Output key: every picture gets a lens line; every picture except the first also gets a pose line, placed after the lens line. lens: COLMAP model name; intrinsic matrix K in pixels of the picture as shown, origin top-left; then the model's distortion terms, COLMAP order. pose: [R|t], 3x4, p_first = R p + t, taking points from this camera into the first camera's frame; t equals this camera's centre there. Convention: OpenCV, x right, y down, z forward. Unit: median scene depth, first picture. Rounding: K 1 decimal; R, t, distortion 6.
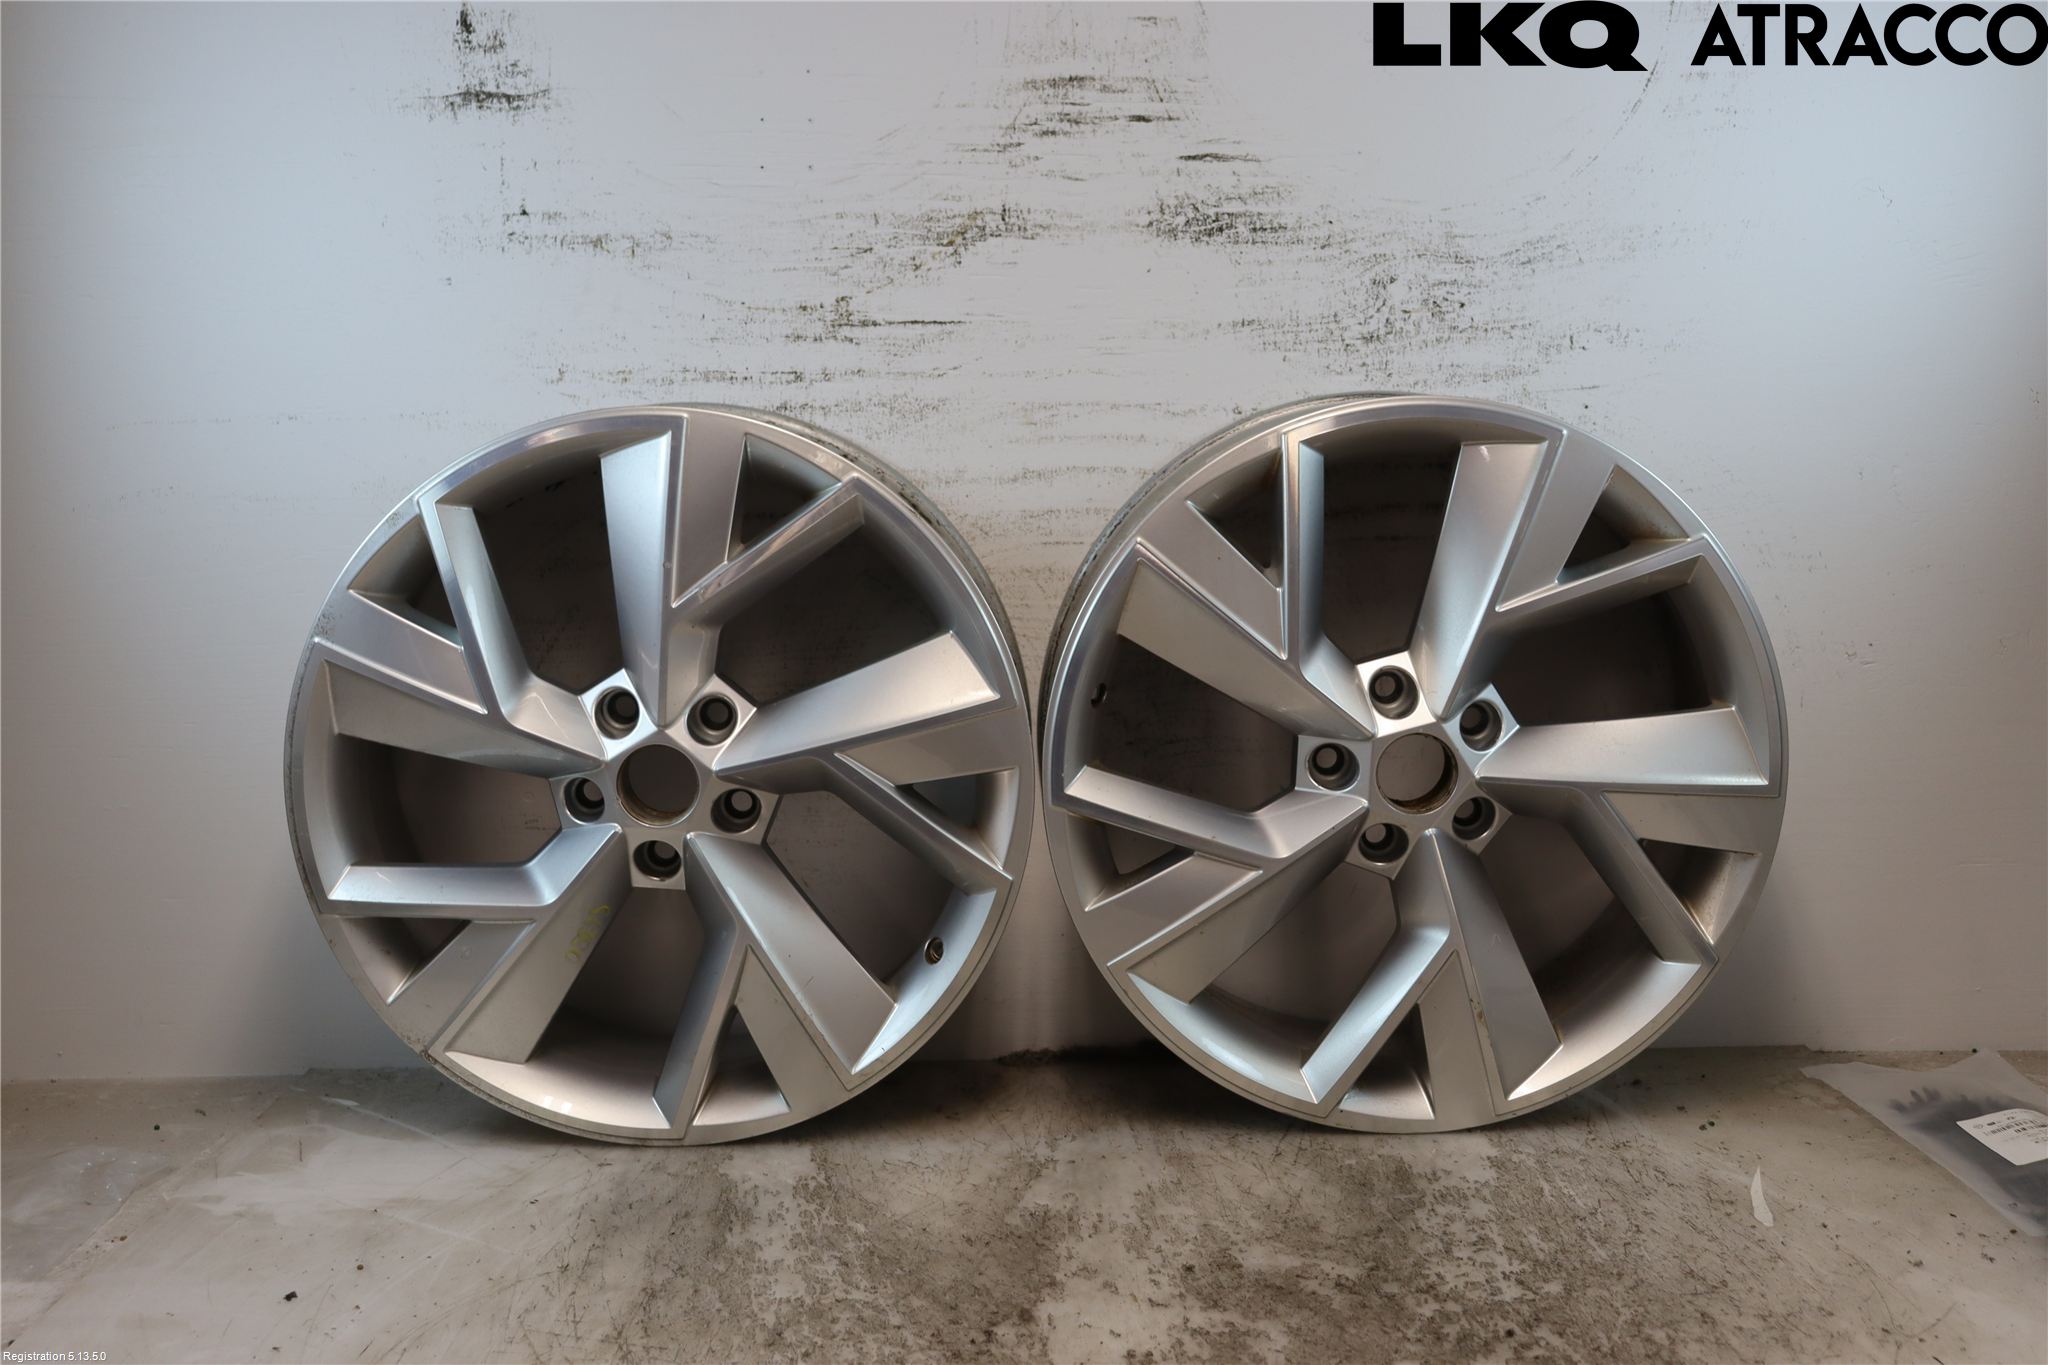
lens RADIAL K [[2351.9, 0, 1027.5], [0, 2351.9, 695.6], [0, 0, 1]] dist [-0.079160, 0.260318]
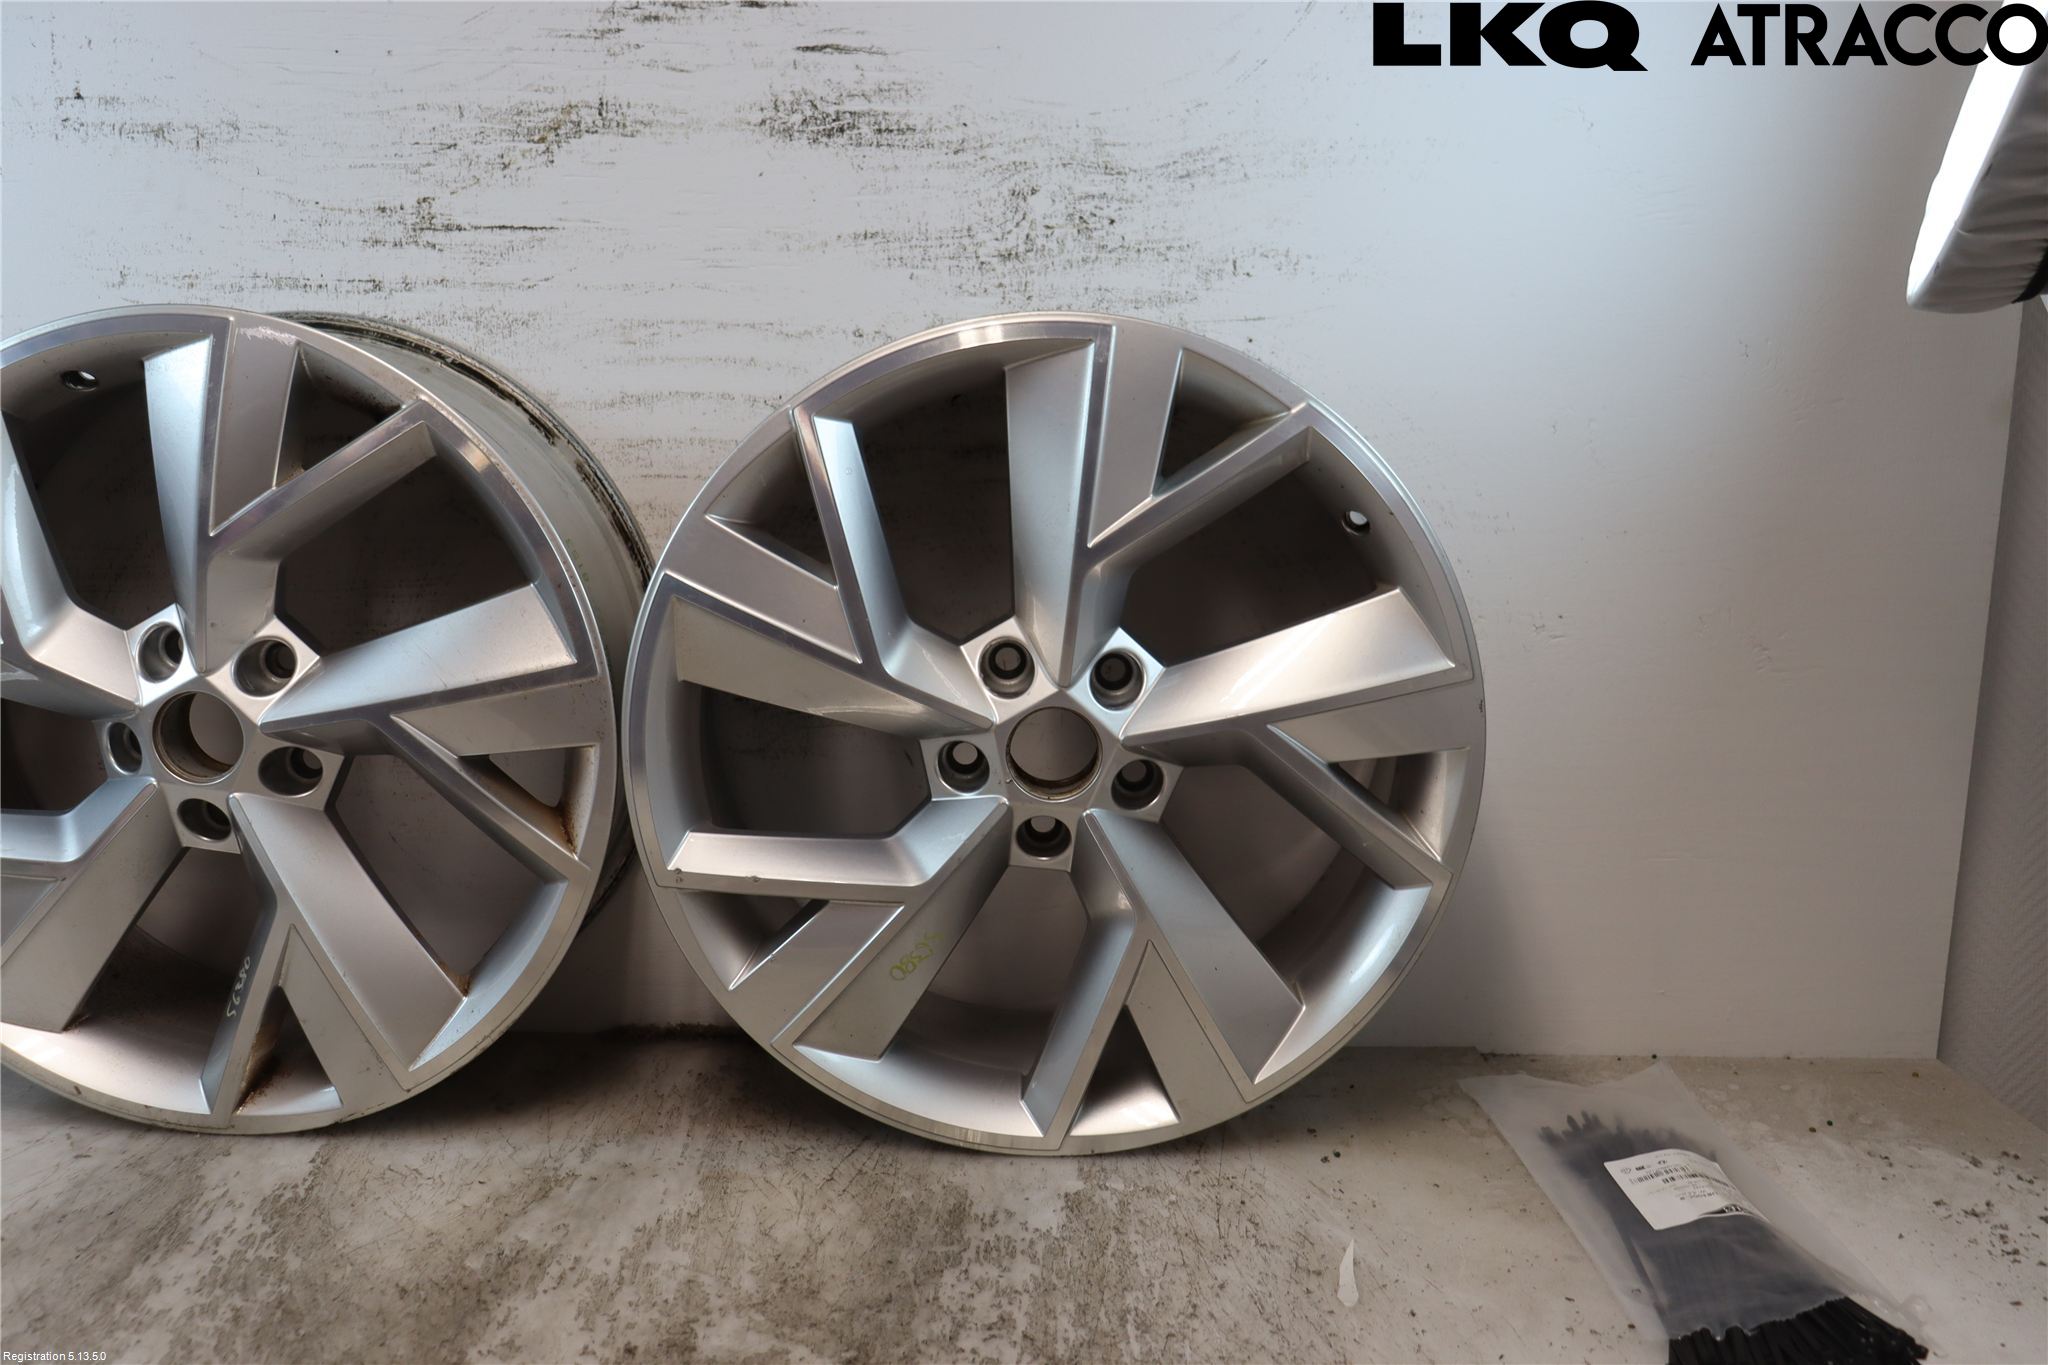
lens RADIAL K [[1887.4, 0, 1027.9], [0, 1887.4, 690.2], [0, 0, 1]] dist [-0.154416, 0.191266]
pose [[0.999459, 0.032143, -0.006972, 0.165142], [-0.031844, 0.998716, 0.039400, -0.015804], [0.008229, -0.039156, 0.999199, 0.283532]]
